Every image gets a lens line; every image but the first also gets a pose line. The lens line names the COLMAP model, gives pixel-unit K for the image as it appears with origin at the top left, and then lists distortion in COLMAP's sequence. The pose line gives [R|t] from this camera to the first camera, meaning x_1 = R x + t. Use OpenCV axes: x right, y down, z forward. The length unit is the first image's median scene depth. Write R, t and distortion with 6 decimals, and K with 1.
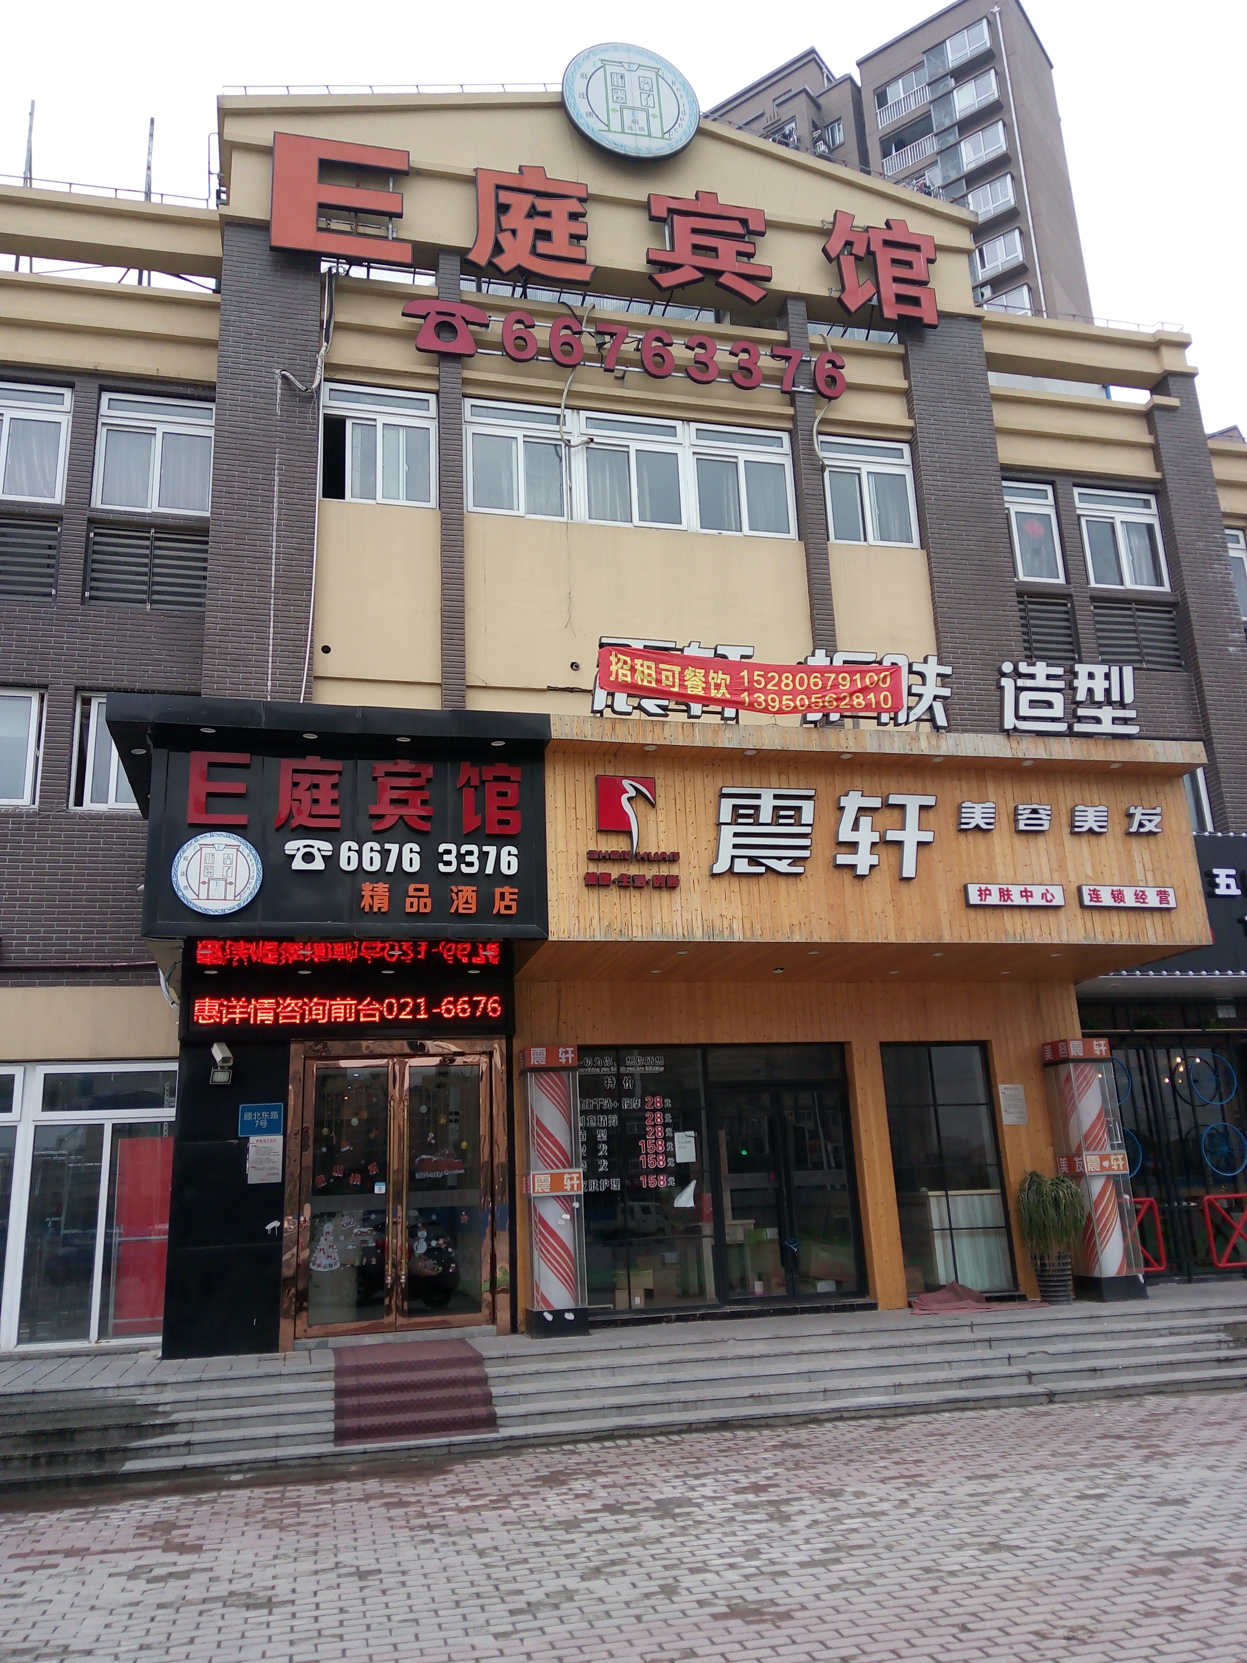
lens RADIAL K [[1292.6, 0, 625.7], [0, 1292.6, 836.8], [0, 0, 1]] dist [0.114619, -0.201944]
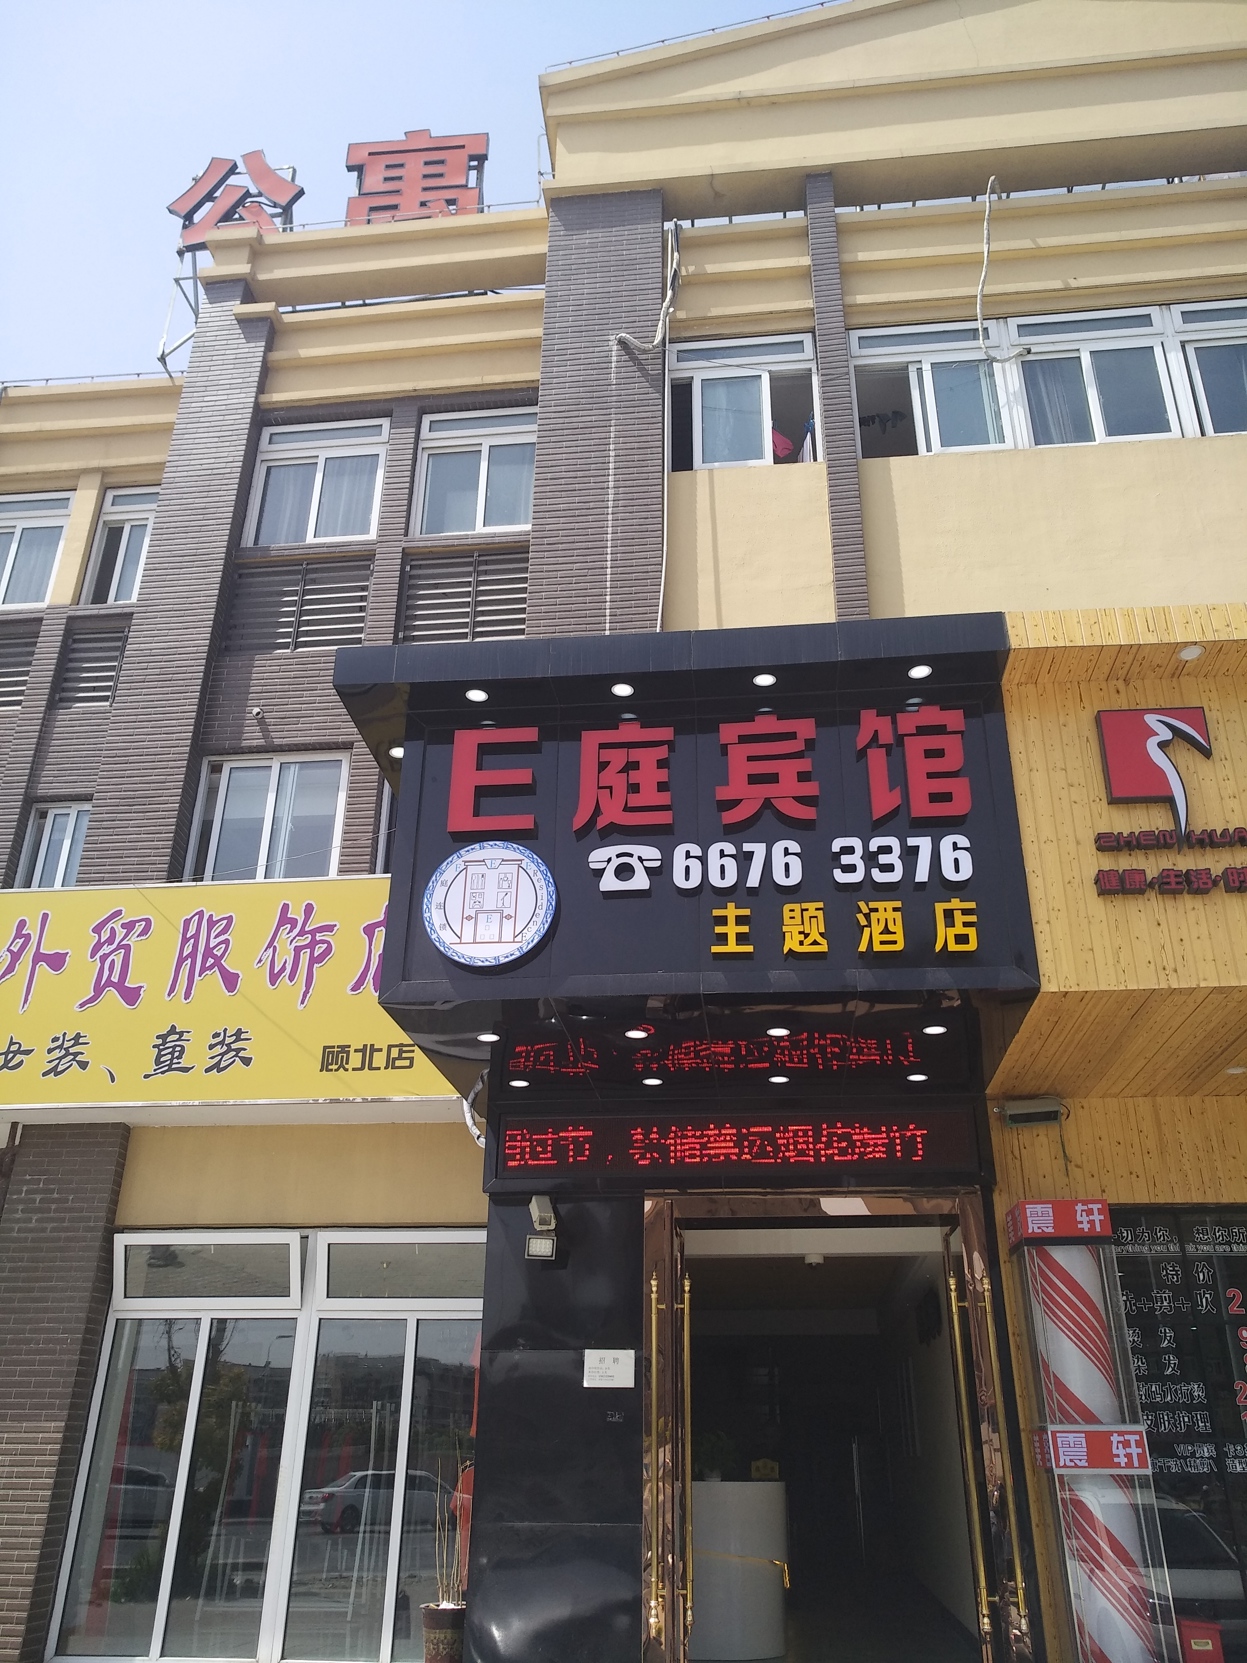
lens RADIAL K [[1288.9, 0, 623.5], [0, 1288.9, 831.5], [0, 0, 1]] dist [-0.006896, -0.005356]
pose [[0.937443, -0.101067, -0.333146, -0.032677], [0.042355, 0.982935, -0.179012, 0.094670], [0.345553, 0.153704, 0.925726, 0.376549]]
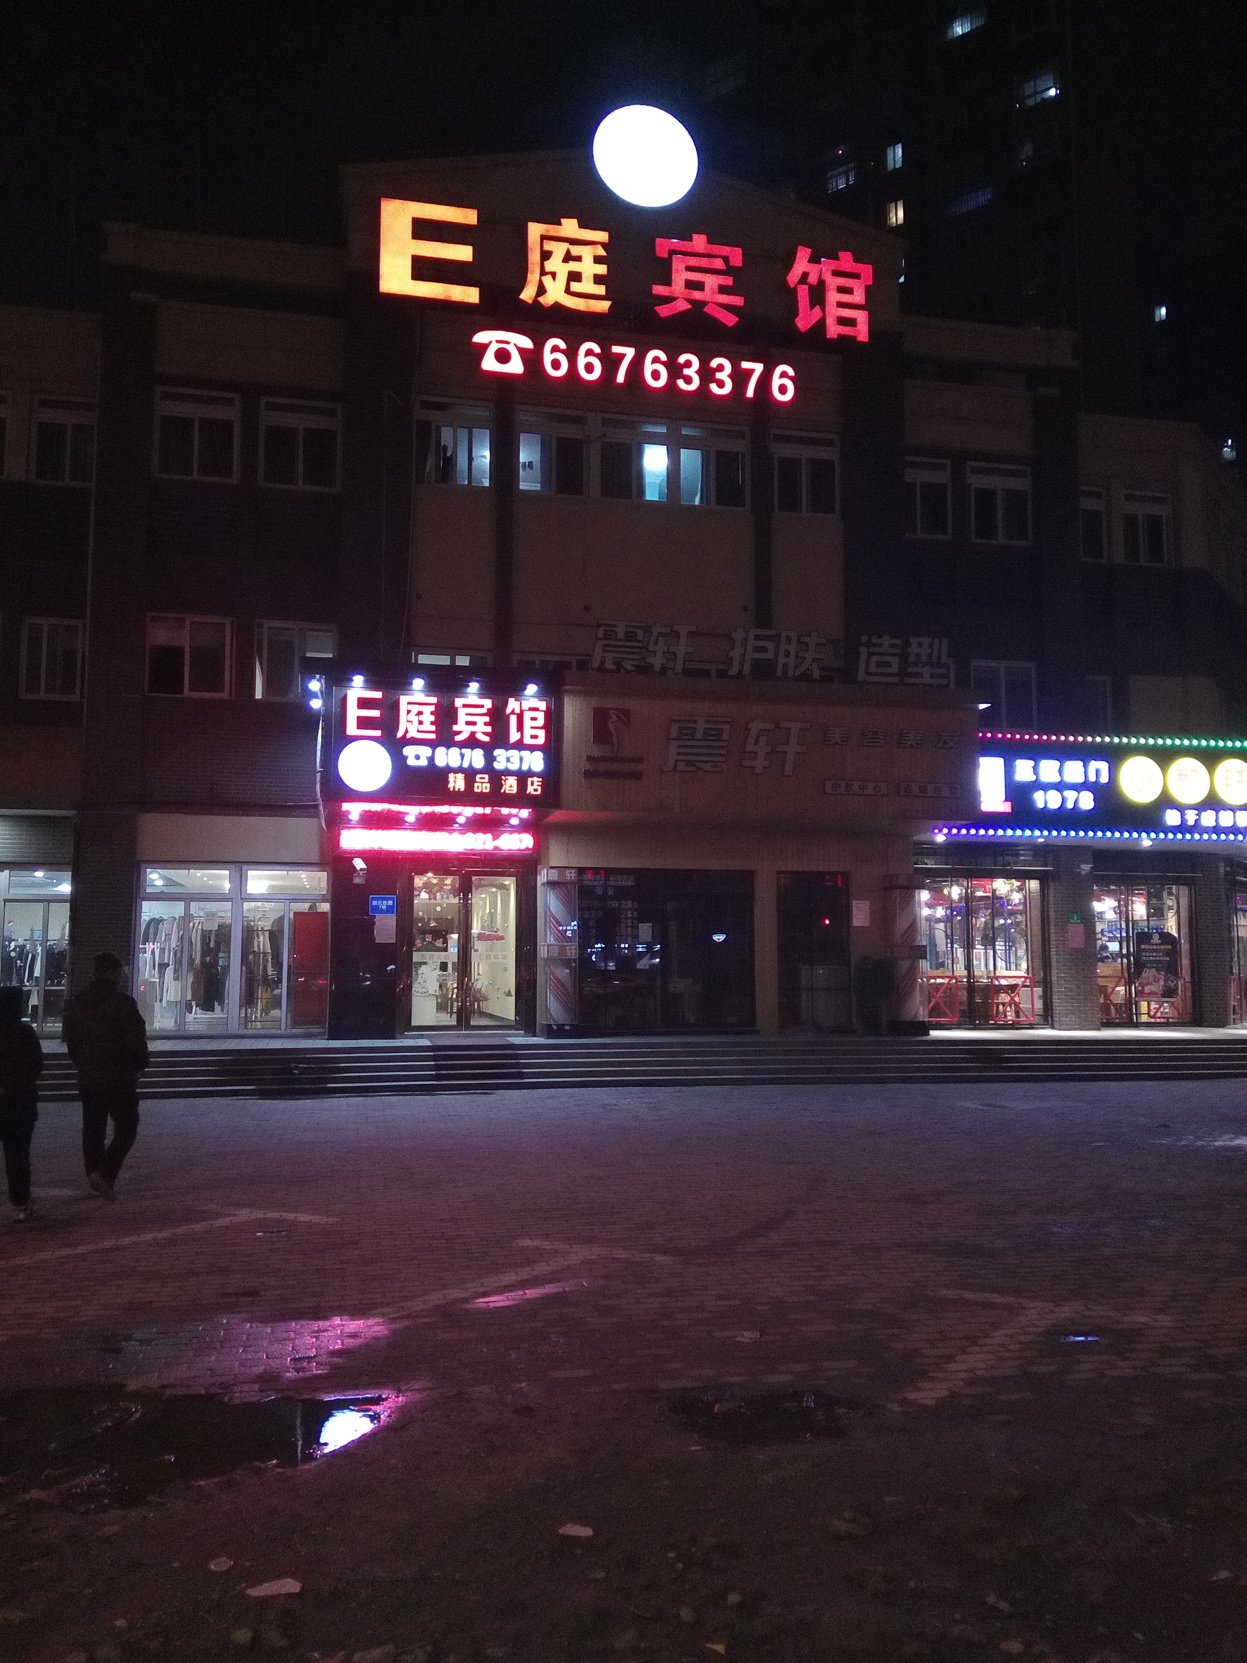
lens RADIAL K [[1301.5, 0, 626.8], [0, 1301.5, 841.8], [0, 0, 1]] dist [0.100876, -0.149762]
pose [[0.998892, 0.041139, -0.022871, 0.059664], [-0.036326, 0.982776, 0.181196, -0.168353], [0.029931, -0.180165, 0.983181, -0.581273]]
